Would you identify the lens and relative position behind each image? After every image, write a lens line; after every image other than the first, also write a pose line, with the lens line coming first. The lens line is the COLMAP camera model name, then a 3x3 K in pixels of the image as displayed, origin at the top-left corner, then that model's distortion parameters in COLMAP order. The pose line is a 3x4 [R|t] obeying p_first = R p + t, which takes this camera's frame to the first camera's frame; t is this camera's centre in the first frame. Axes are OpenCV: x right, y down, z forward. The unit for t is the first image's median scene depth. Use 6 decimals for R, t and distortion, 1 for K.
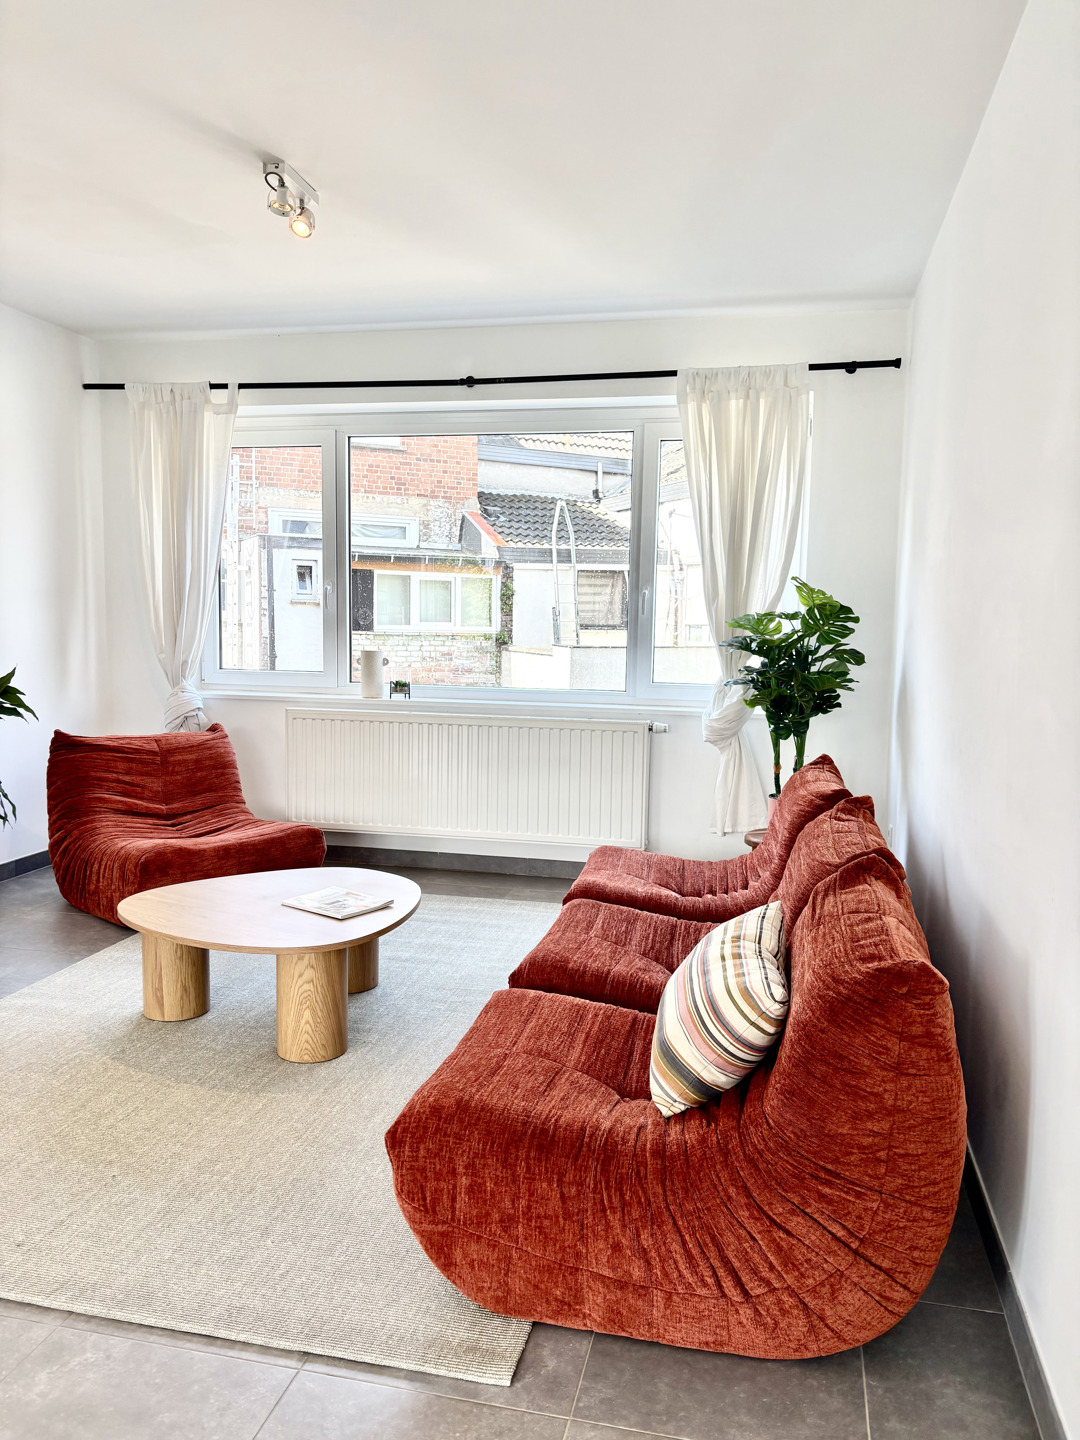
lens RADIAL K [[1085.2, 0, 540.2], [0, 1085.2, 727.1], [0, 0, 1]] dist [0.024110, -0.001343]
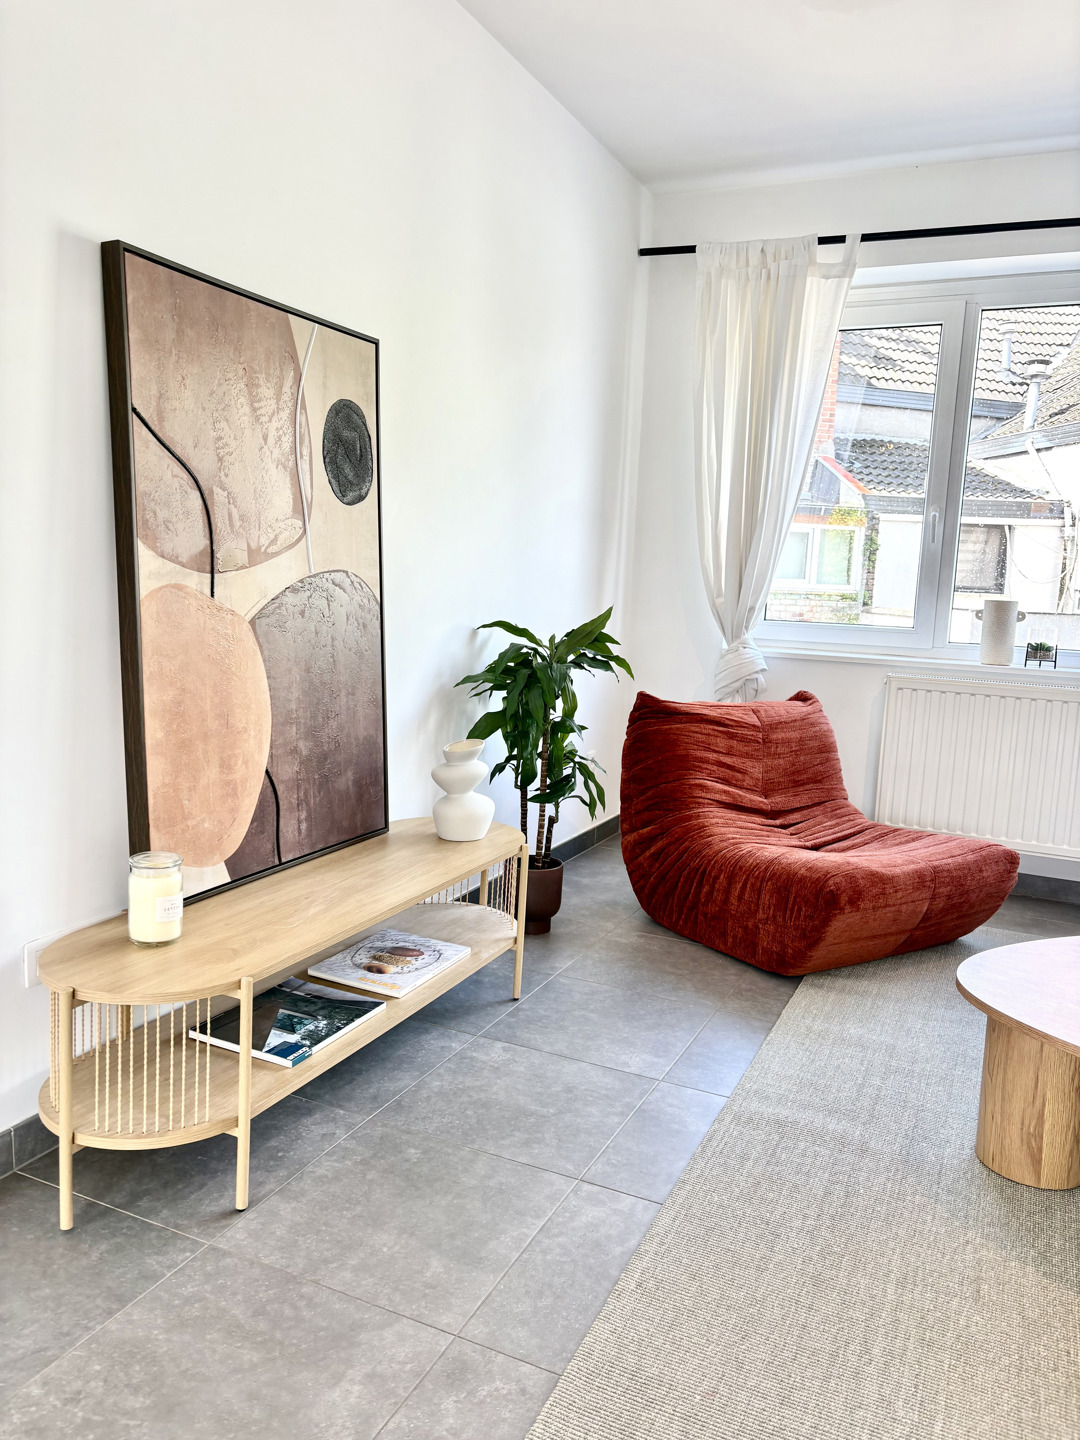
lens RADIAL K [[1083.3, 0, 539.6], [0, 1083.3, 722.4], [0, 0, 1]] dist [0.014054, -0.003903]
pose [[0.977400, 0.054782, -0.204175, -0.325368], [-0.048391, 0.998174, 0.036165, 0.000267], [0.205784, -0.025467, 0.978266, 0.224260]]
